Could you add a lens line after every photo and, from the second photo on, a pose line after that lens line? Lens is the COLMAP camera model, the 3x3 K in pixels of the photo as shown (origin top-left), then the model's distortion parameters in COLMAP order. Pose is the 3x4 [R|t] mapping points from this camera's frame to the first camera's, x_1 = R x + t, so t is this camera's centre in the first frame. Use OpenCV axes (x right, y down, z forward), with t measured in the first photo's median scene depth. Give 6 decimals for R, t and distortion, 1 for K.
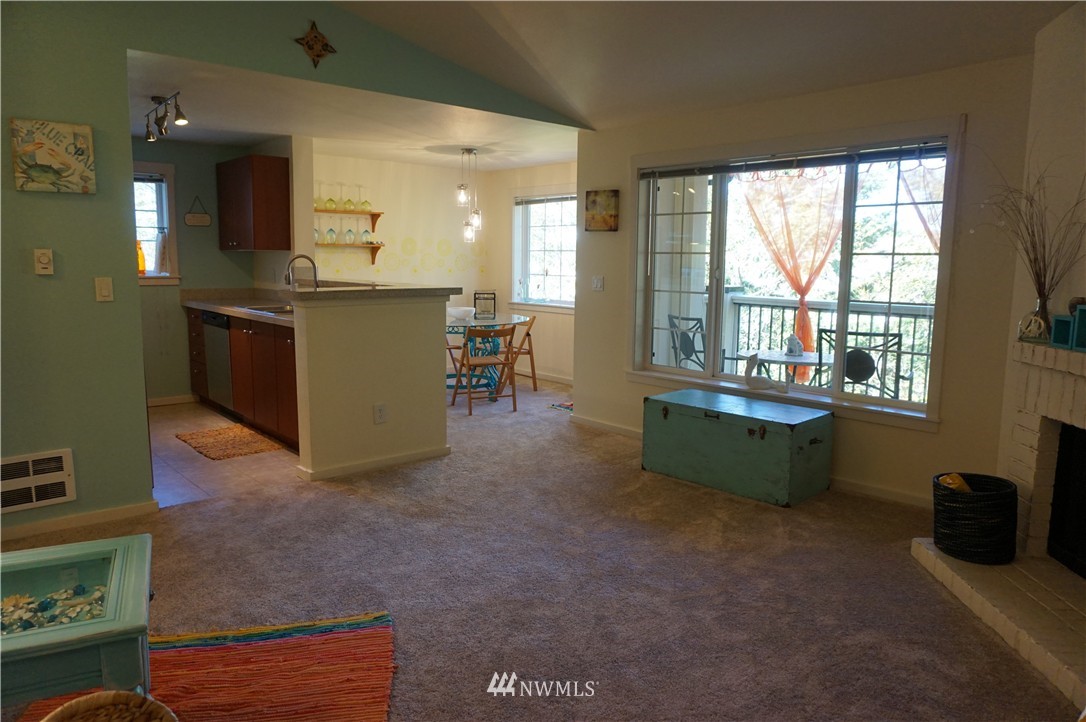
lens RADIAL K [[725.4, 0, 542.1], [0, 725.4, 360.8], [0, 0, 1]] dist [-0.025492, 0.002057]
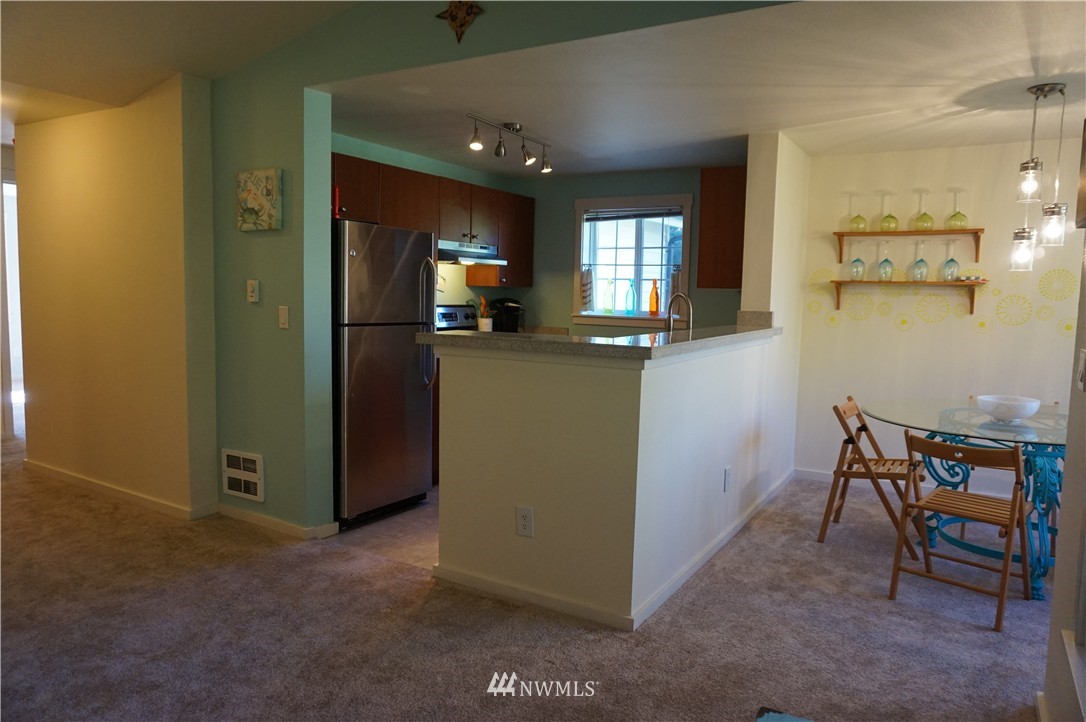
lens RADIAL K [[725.4, 0, 541.2], [0, 725.4, 357.7], [0, 0, 1]] dist [-0.025492, 0.002057]
pose [[0.301236, 0.080470, -0.950148, 0.279030], [-0.152006, 0.987743, 0.035462, -0.070384], [0.941356, 0.133746, 0.309776, 0.535186]]
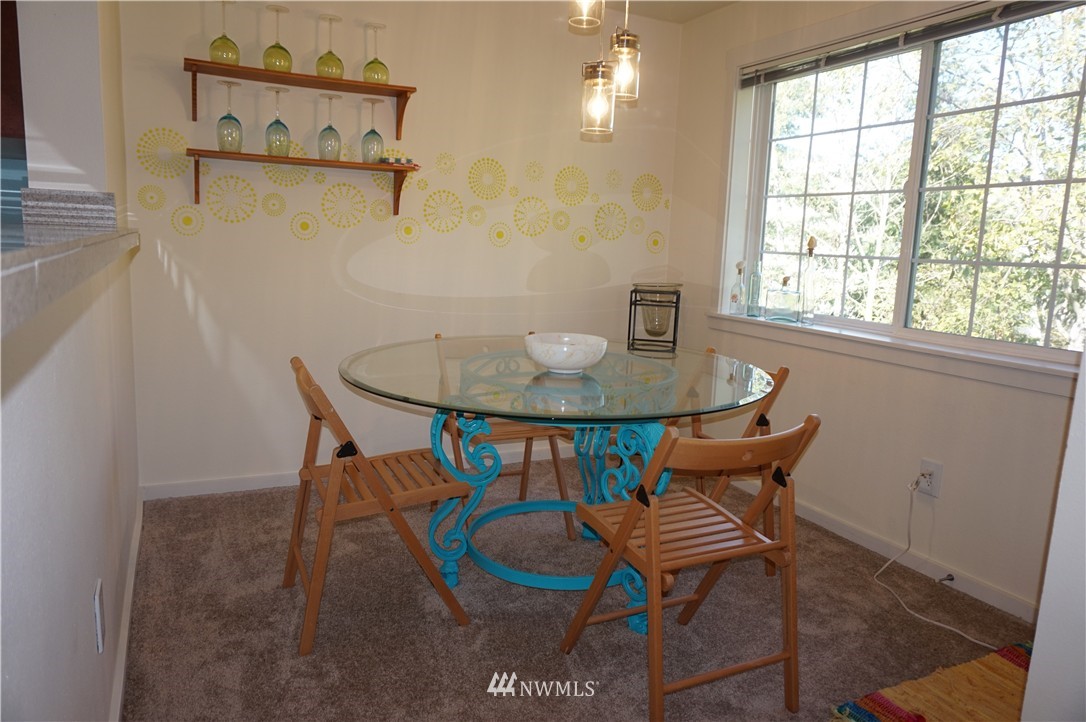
lens RADIAL K [[725.4, 0, 550.9], [0, 725.4, 363.9], [0, 0, 1]] dist [-0.025492, 0.002057]
pose [[0.966635, 0.070771, -0.246187, -0.035519], [-0.065701, 0.997425, 0.028755, -0.071009], [0.247588, -0.011621, 0.968796, 0.688693]]
